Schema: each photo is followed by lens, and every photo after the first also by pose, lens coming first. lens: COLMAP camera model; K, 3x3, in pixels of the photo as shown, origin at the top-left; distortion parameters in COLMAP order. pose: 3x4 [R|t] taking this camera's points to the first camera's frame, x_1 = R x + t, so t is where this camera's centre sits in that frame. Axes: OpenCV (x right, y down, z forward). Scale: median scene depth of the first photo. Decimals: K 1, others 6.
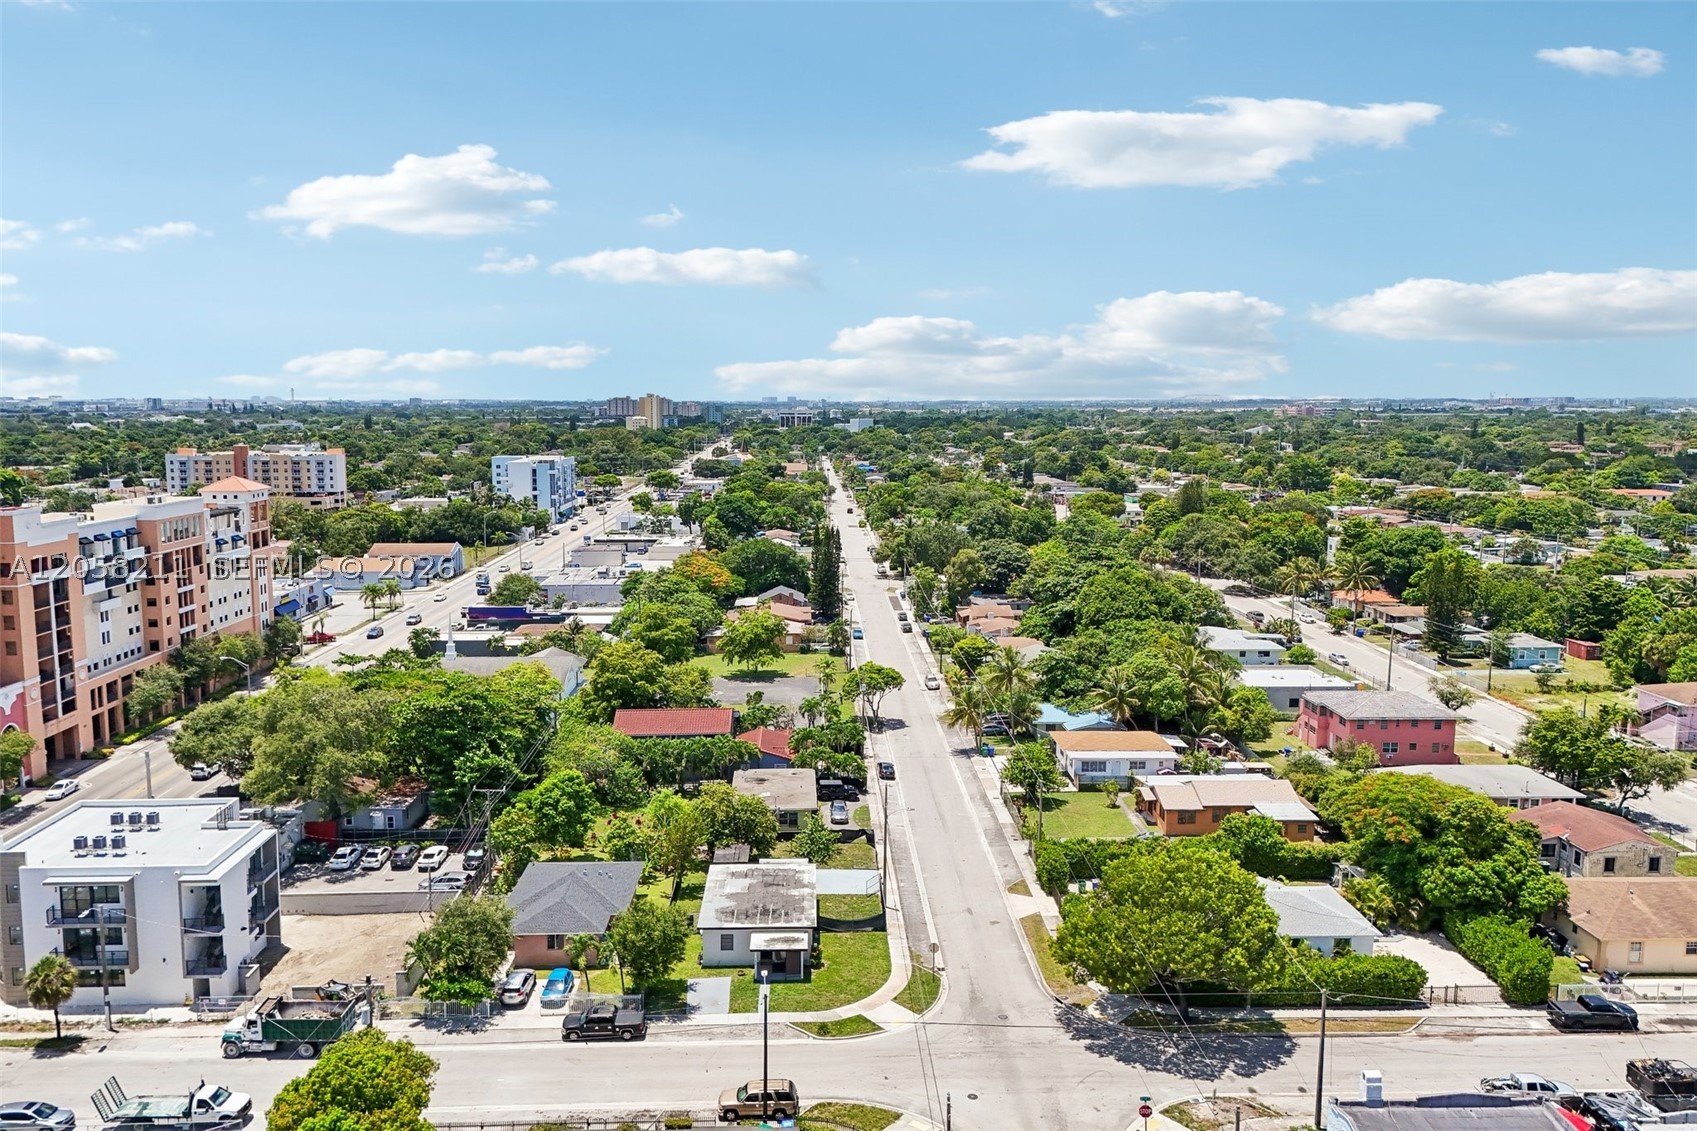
lens RADIAL K [[1252.5, 0, 854.4], [0, 1252.5, 562.8], [0, 0, 1]] dist [0.054604, -0.030698]
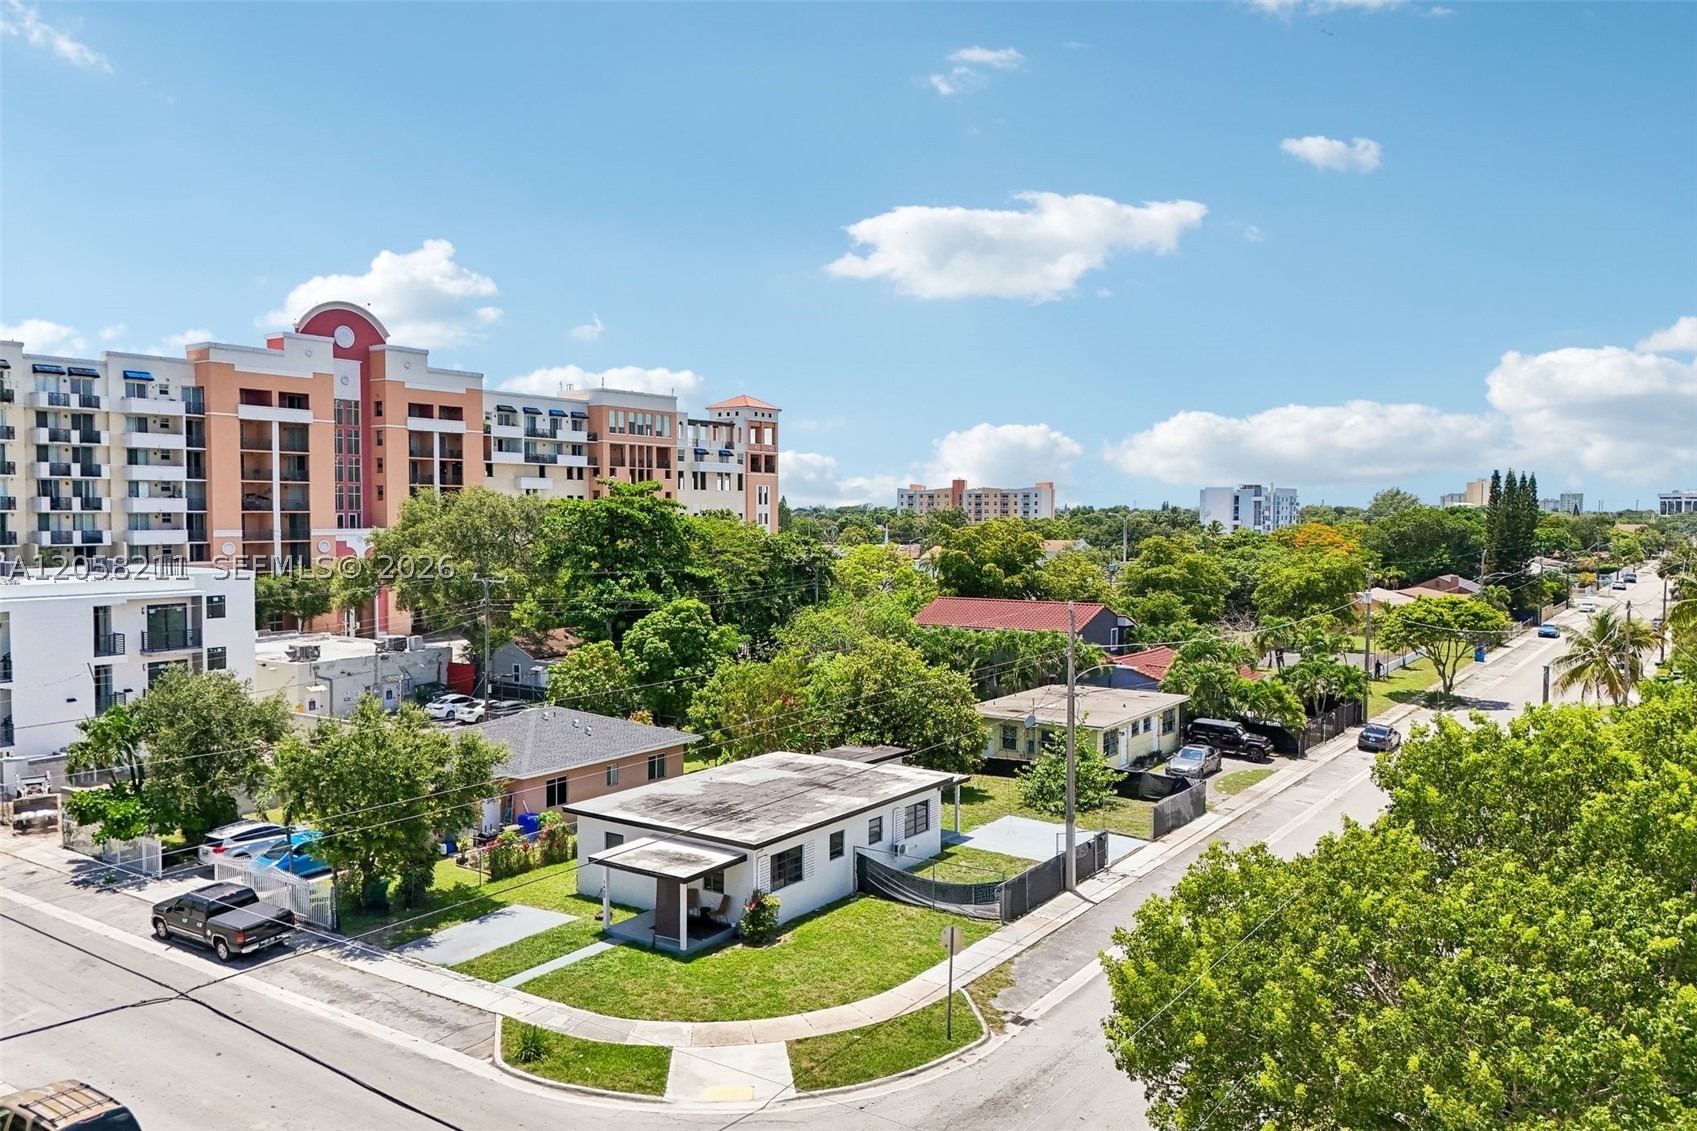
lens RADIAL K [[1252.5, 0, 854.4], [0, 1252.5, 562.8], [0, 0, 1]] dist [0.054604, -0.030698]
pose [[0.803671, 0.024840, -0.594555, 0.184535], [-0.080260, 0.994524, -0.066938, 0.163836], [0.589636, 0.101515, 0.801264, 0.498199]]
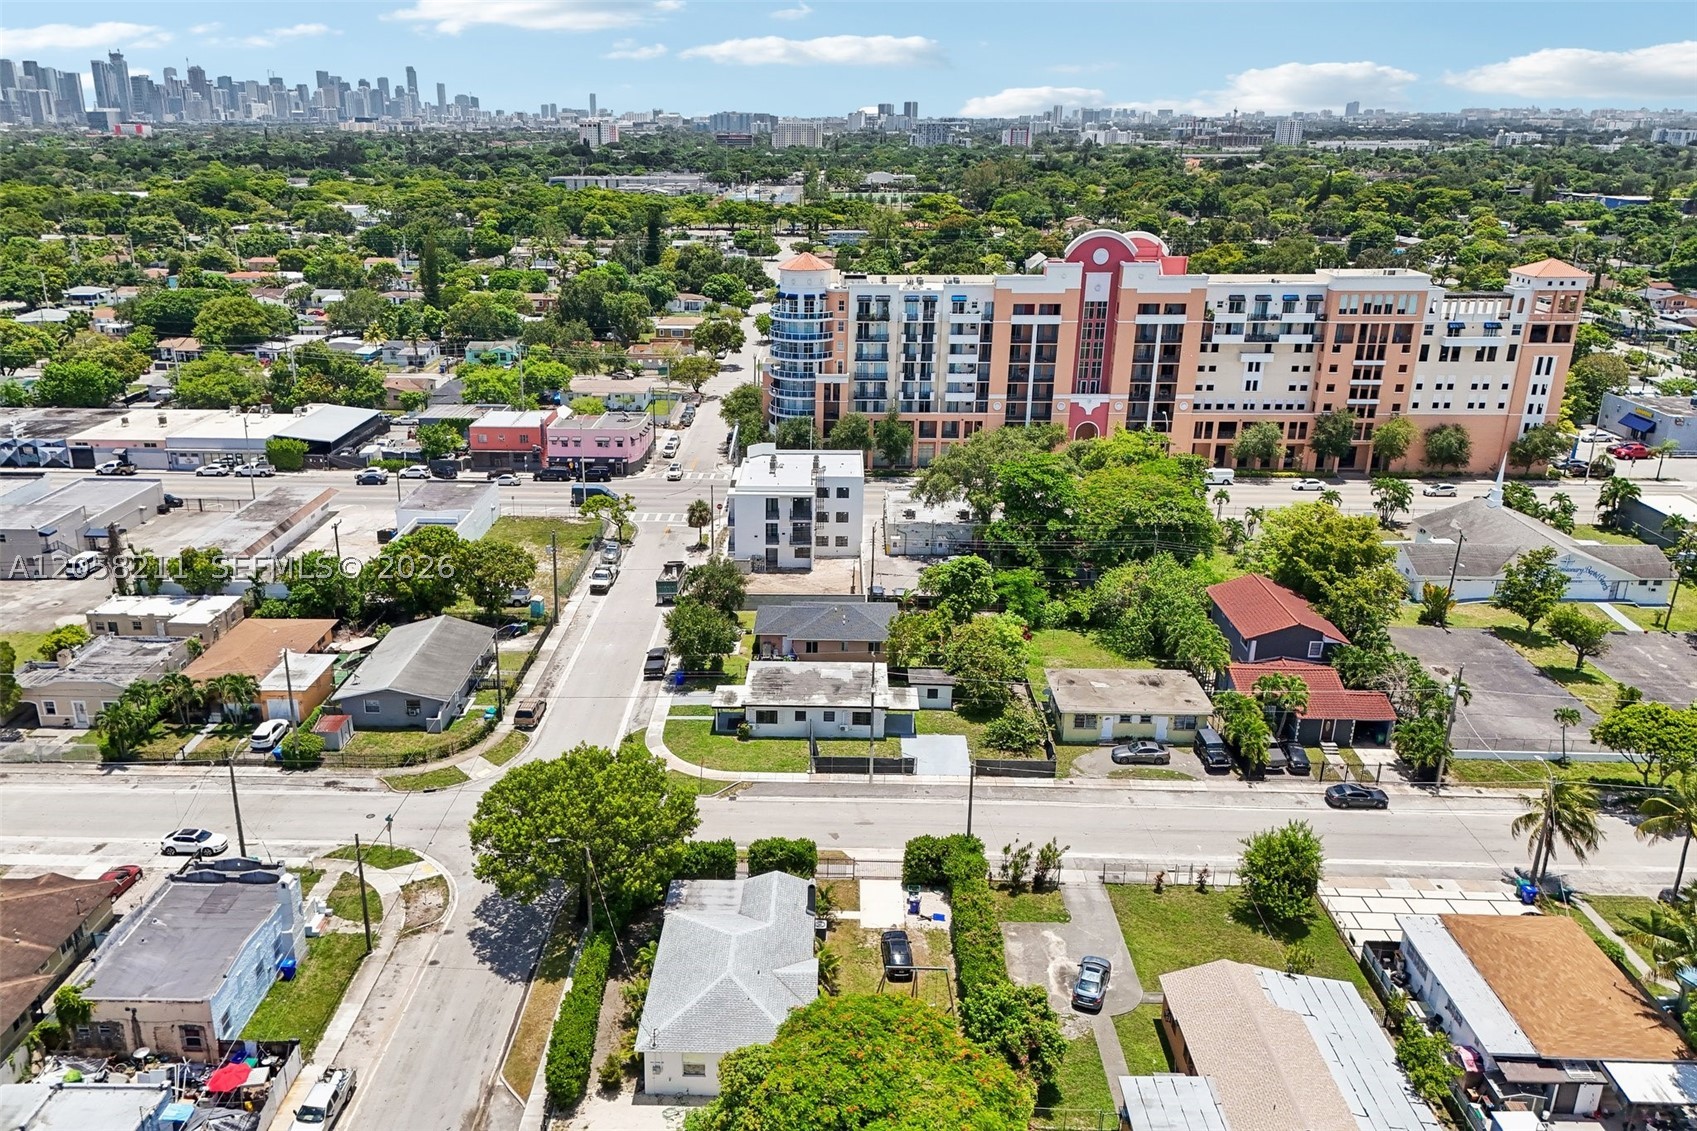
lens RADIAL K [[1206.1, 0, 825.7], [0, 1206.1, 640.1], [0, 0, 1]] dist [0.058529, -0.038177]
pose [[-0.059662, 0.390262, -0.918769, 0.694867], [-0.132137, 0.909221, 0.394787, -0.148112], [0.989434, 0.144957, -0.002678, 0.796773]]
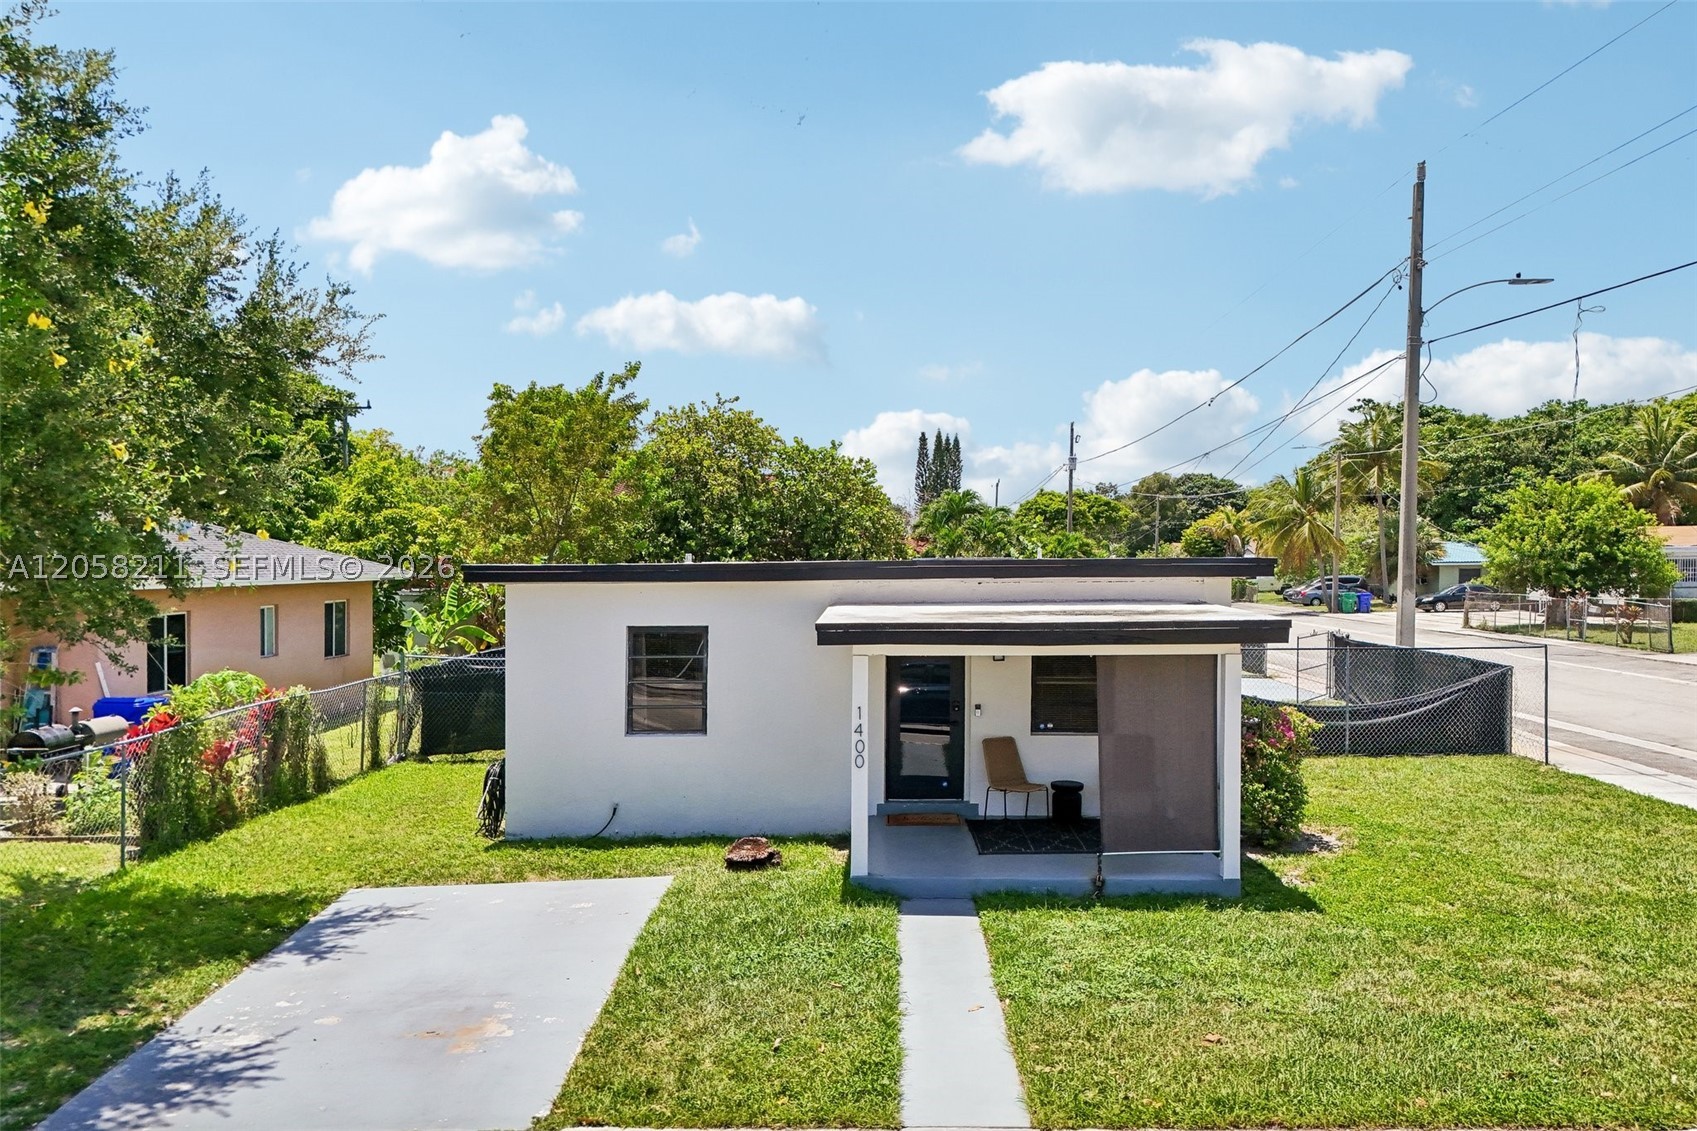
lens RADIAL K [[1273.1, 0, 847.9], [0, 1273.1, 545.6], [0, 0, 1]] dist [0.138979, -0.117474]
pose [[0.997904, -0.014323, -0.063101, -0.051719], [0.005152, 0.989684, -0.143177, 0.230277], [0.064501, 0.142552, 0.987683, 0.632713]]
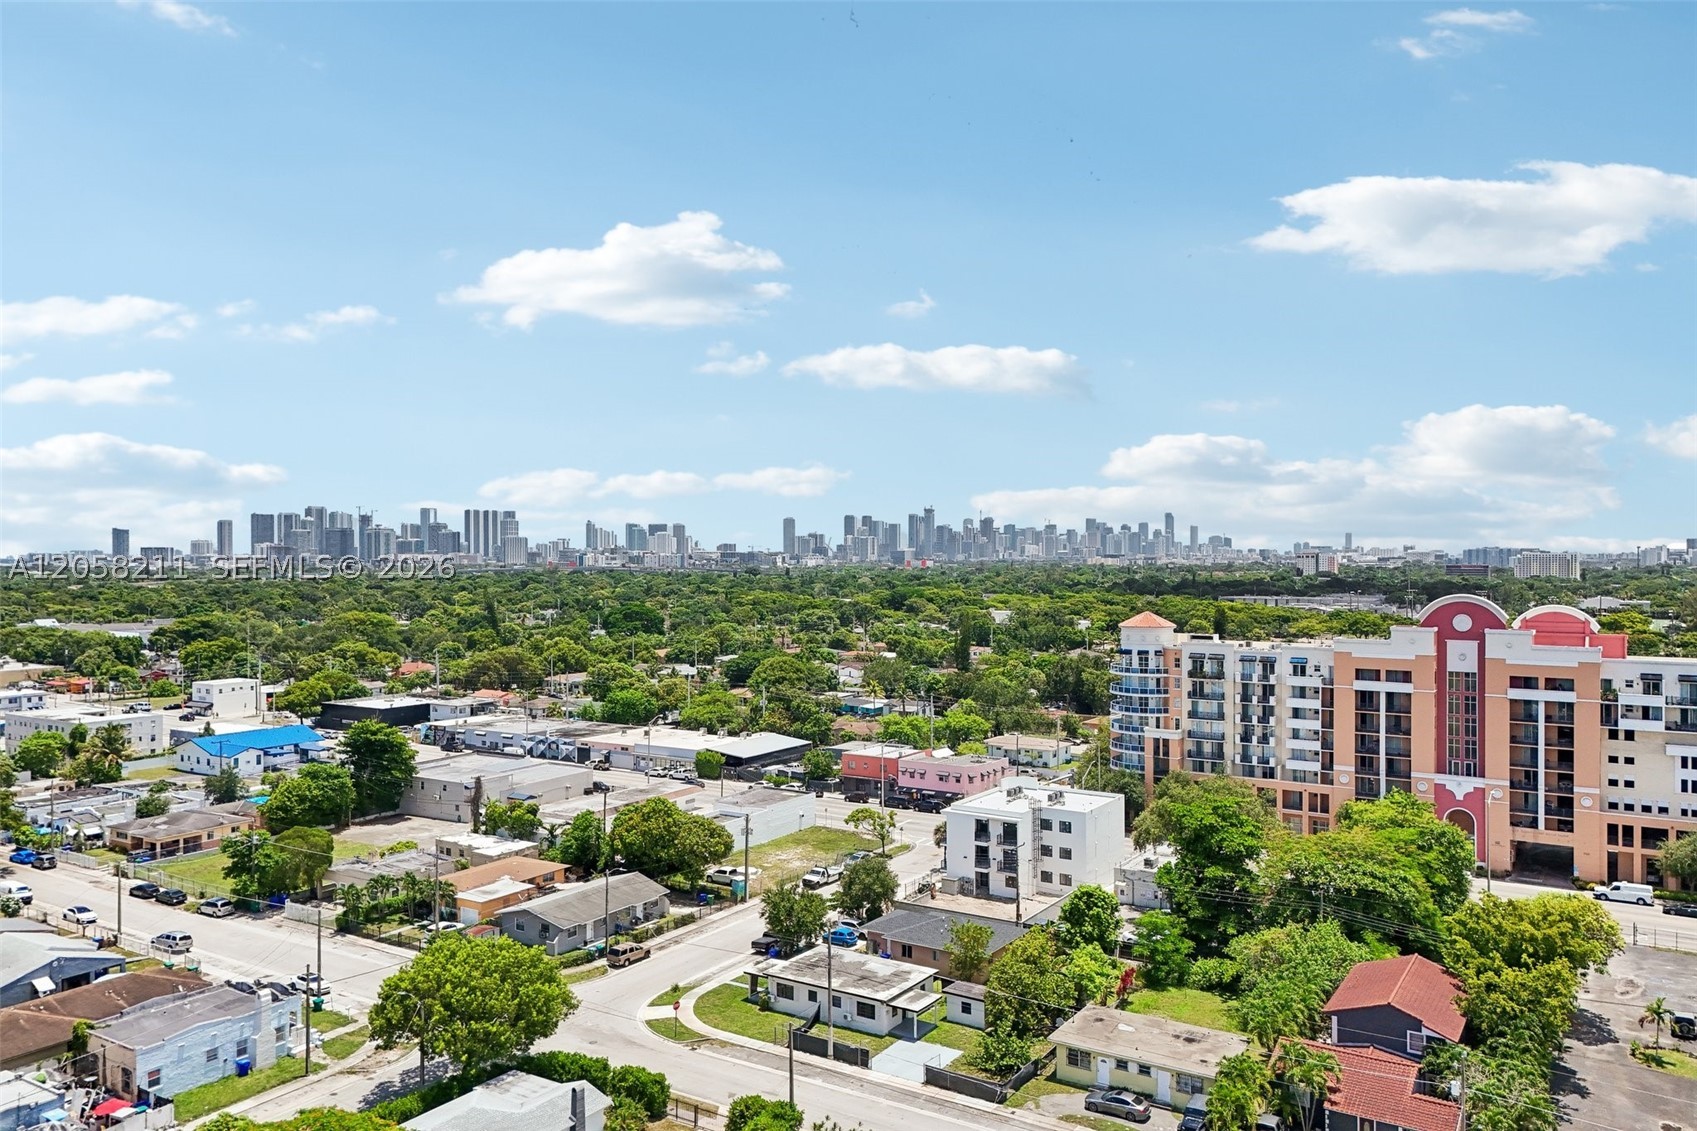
lens RADIAL K [[1252.5, 0, 854.4], [0, 1252.5, 562.8], [0, 0, 1]] dist [0.054604, -0.030698]
pose [[-0.572452, 0.001825, -0.819936, 0.644652], [-0.109905, 0.990803, 0.078937, -0.135127], [0.812539, 0.135303, -0.566986, 1.243598]]
